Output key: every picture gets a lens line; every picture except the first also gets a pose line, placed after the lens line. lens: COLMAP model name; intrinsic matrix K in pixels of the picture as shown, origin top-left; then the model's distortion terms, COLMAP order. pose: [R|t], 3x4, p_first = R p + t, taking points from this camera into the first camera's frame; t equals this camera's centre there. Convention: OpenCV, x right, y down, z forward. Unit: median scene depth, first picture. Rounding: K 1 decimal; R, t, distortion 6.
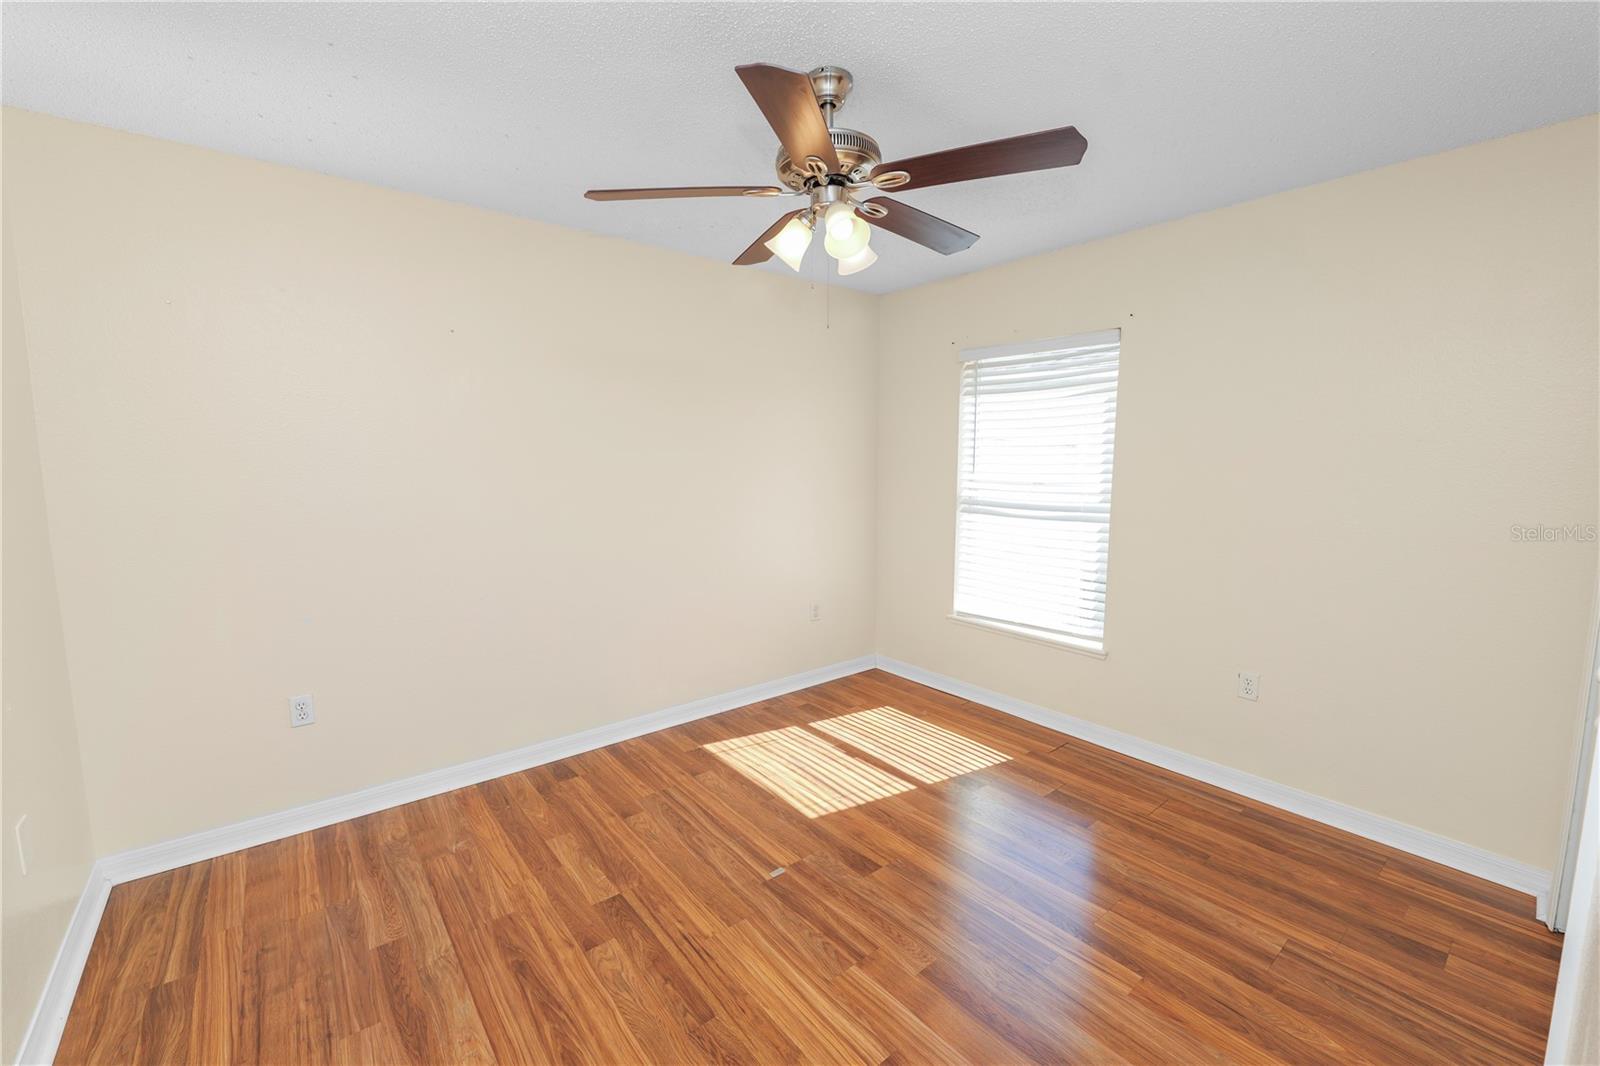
lens RADIAL K [[650.9, 0, 793.5], [0, 650.9, 544.5], [0, 0, 1]] dist [-0.011739, 0.000989]
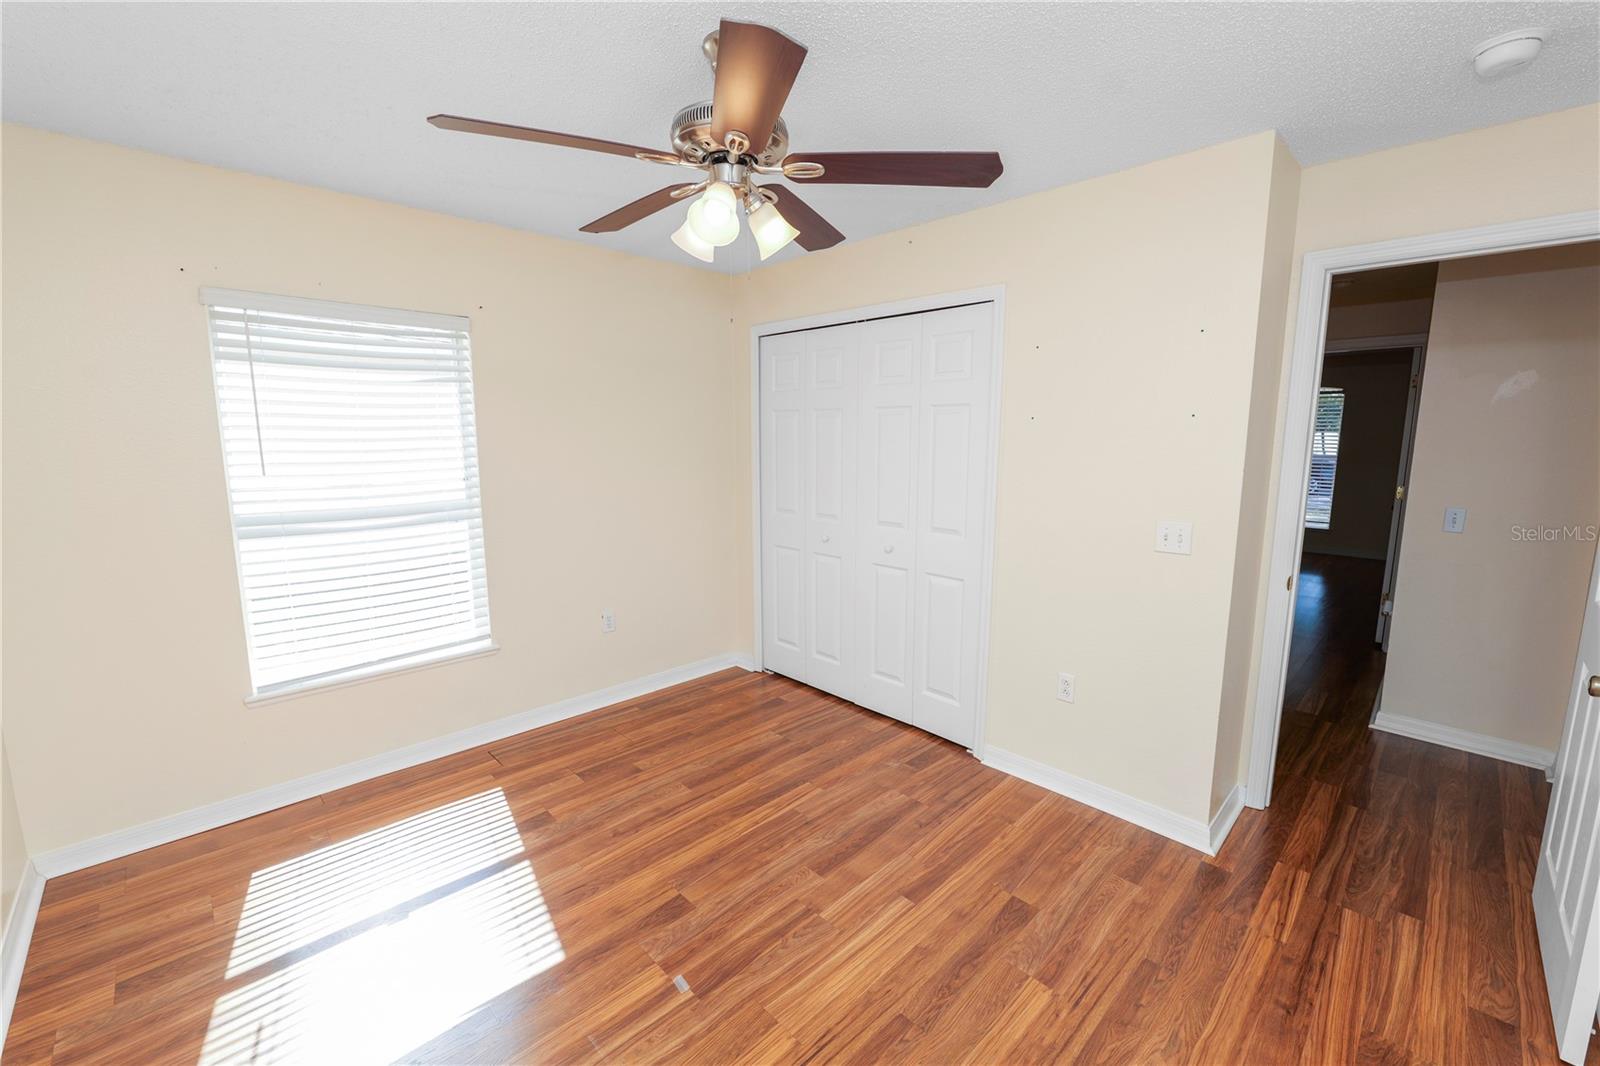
lens RADIAL K [[650.9, 0, 805.9], [0, 650.9, 535.9], [0, 0, 1]] dist [-0.011739, 0.000989]
pose [[-0.101034, -0.156802, 0.982449, -0.772082], [0.130960, 0.976813, 0.169370, -0.156417], [-0.986226, 0.145773, -0.078156, 0.869861]]
